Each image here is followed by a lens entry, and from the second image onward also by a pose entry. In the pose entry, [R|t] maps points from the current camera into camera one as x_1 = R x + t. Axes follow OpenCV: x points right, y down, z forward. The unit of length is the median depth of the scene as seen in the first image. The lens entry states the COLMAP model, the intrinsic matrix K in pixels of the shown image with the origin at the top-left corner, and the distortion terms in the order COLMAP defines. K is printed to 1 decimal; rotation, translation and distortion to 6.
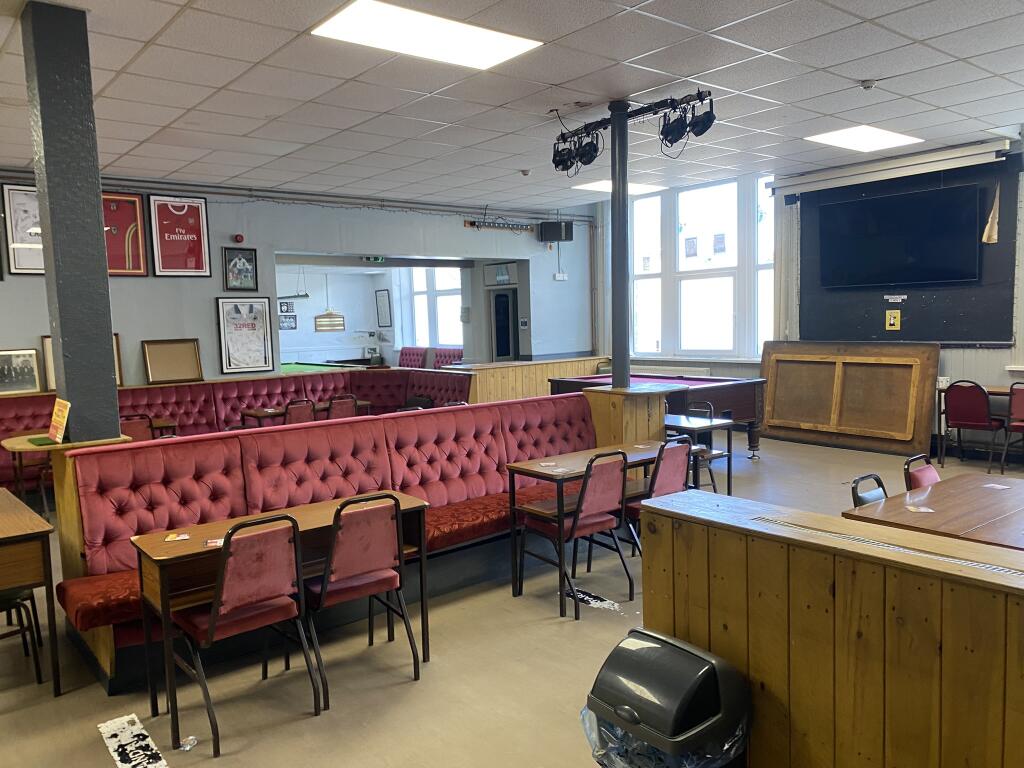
lens RADIAL K [[785.6, 0, 513.3], [0, 785.6, 386.4], [0, 0, 1]] dist [0.019241, -0.008207]
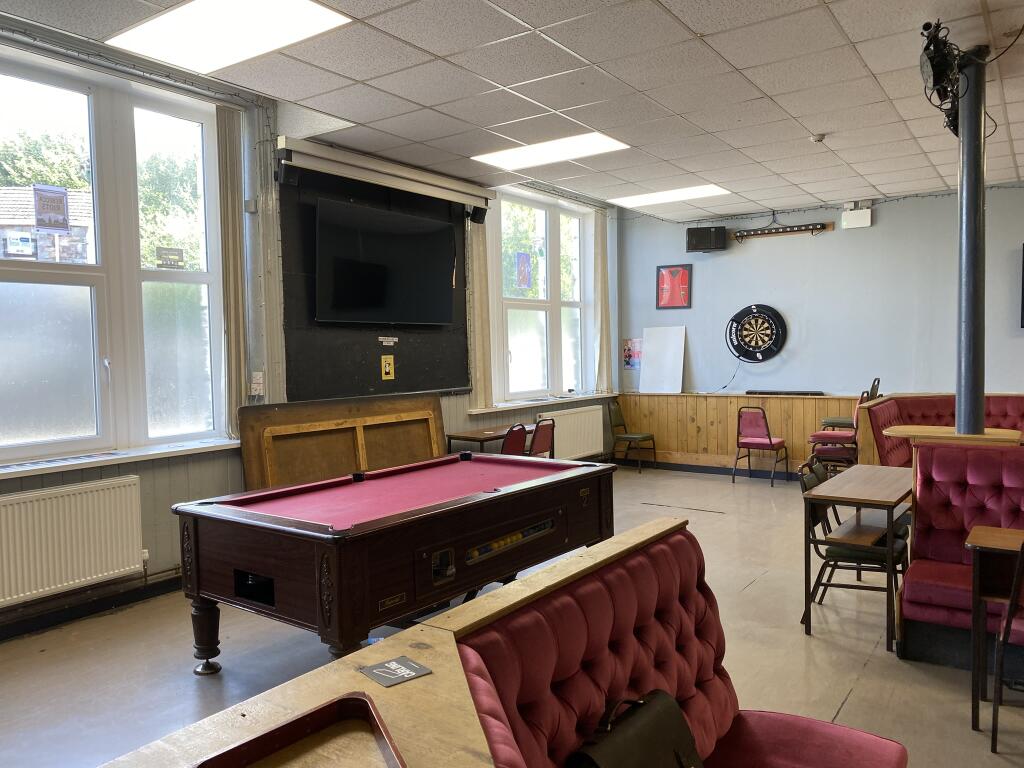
lens RADIAL K [[785.6, 0, 512.2], [0, 785.6, 384.5], [0, 0, 1]] dist [0.019241, -0.008207]
pose [[-0.287693, -0.013231, 0.957631, -0.322115], [0.108805, 0.992979, 0.046407, -0.089899], [-0.951522, 0.117546, -0.284234, 1.104297]]
